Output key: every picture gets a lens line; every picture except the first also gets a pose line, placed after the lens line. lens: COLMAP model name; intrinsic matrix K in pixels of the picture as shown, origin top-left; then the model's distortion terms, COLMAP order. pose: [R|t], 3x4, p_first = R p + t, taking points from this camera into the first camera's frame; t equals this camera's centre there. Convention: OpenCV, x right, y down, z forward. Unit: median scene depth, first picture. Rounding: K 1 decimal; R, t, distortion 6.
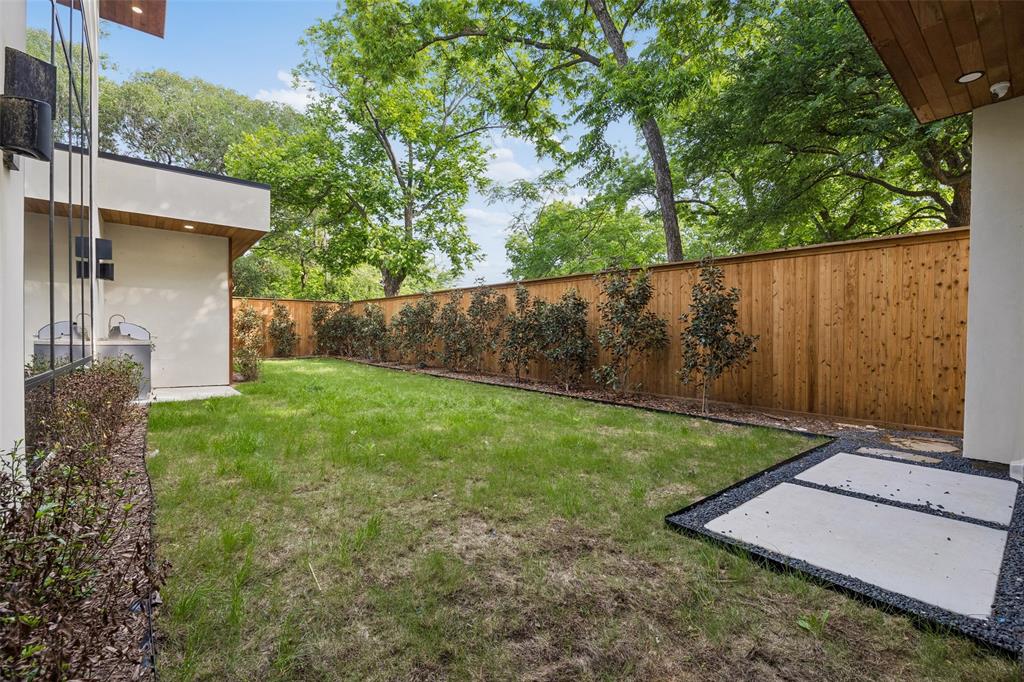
lens RADIAL K [[455.1, 0, 505.1], [0, 455.1, 346.2], [0, 0, 1]] dist [0.000158, 0.000123]
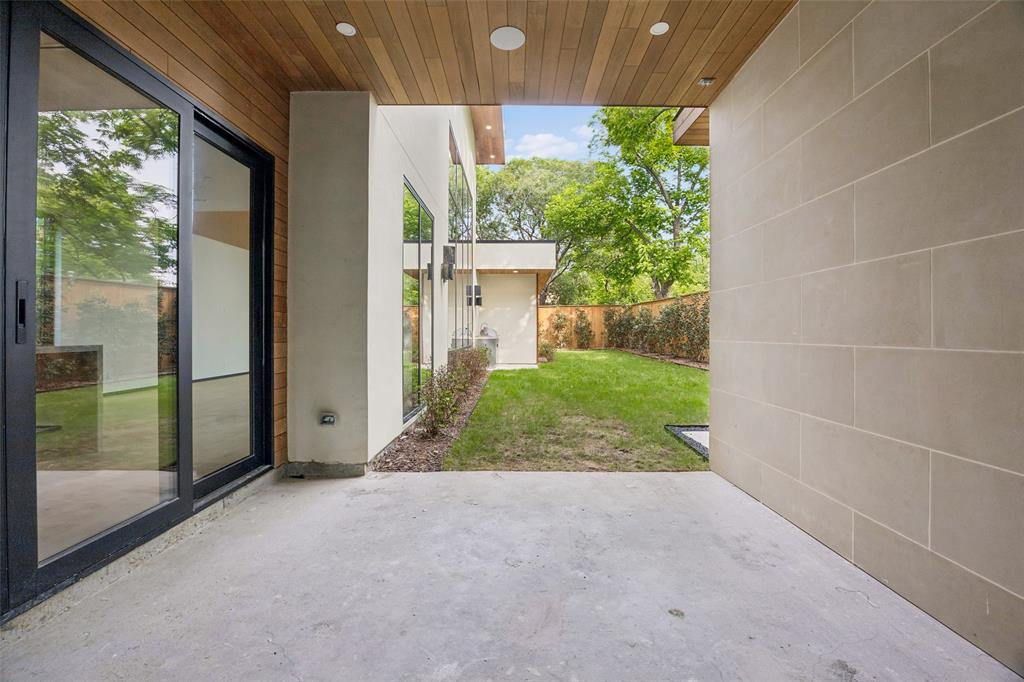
lens RADIAL K [[455.1, 0, 515.1], [0, 455.1, 335.3], [0, 0, 1]] dist [0.000158, 0.000123]
pose [[0.778034, -0.008580, -0.628163, 0.209719], [0.000622, 0.999917, -0.012887, 0.002464], [0.628222, 0.009636, 0.777975, -0.185771]]
